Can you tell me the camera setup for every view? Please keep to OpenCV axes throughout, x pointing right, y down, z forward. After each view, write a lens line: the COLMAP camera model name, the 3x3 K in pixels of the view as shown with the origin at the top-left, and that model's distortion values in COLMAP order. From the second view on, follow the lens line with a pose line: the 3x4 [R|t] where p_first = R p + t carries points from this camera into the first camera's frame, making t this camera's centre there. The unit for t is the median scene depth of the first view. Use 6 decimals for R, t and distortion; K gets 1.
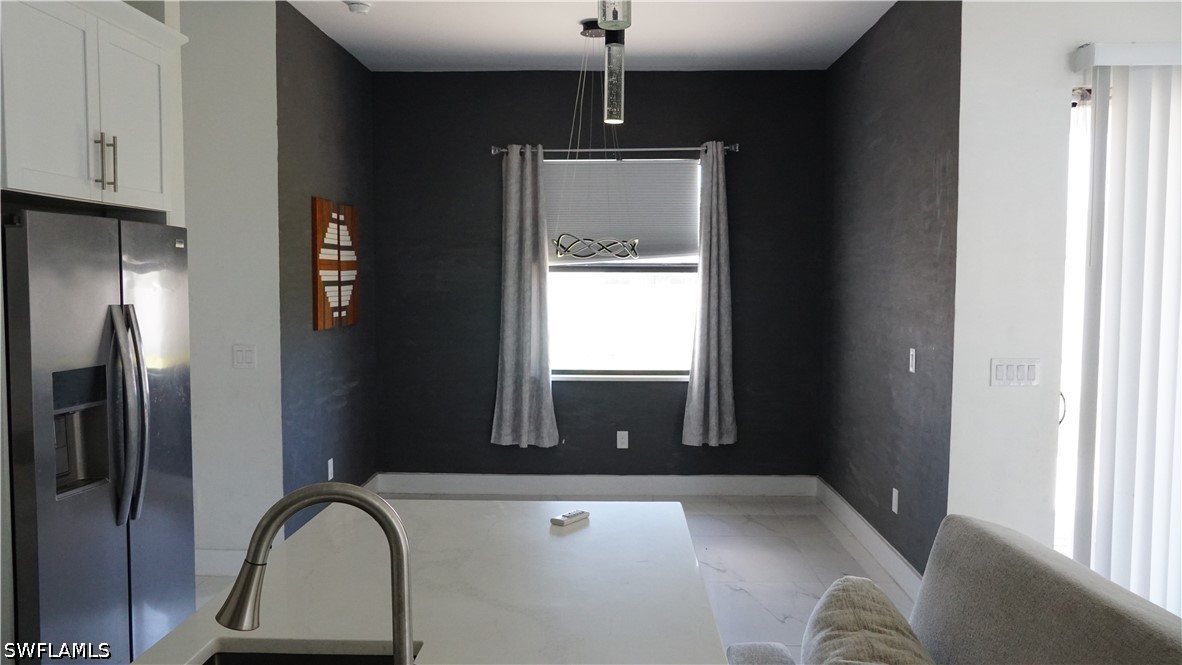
lens RADIAL K [[876.3, 0, 591.0], [0, 876.3, 332.5], [0, 0, 1]] dist [-0.007181, -0.002298]
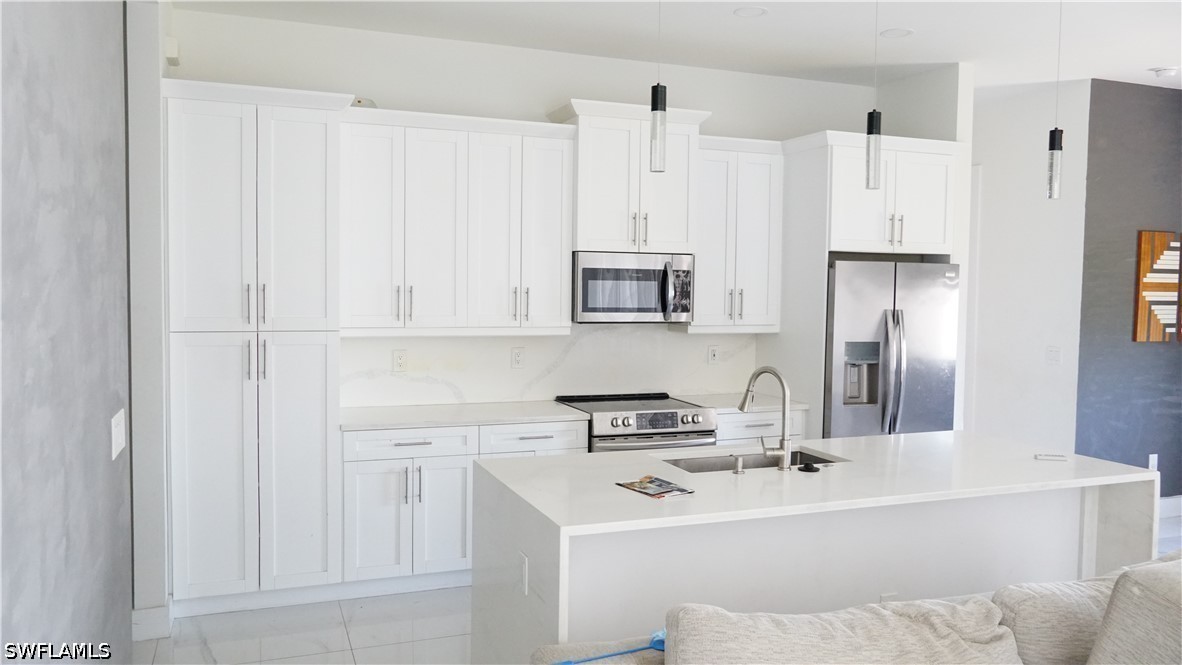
lens RADIAL K [[876.3, 0, 591.0], [0, 876.3, 332.5], [0, 0, 1]] dist [-0.007181, -0.002298]
pose [[0.383317, 0.047618, -0.922388, 0.509754], [-0.069998, 0.997296, 0.022396, 0.010780], [0.920960, 0.055980, 0.385614, -0.150978]]
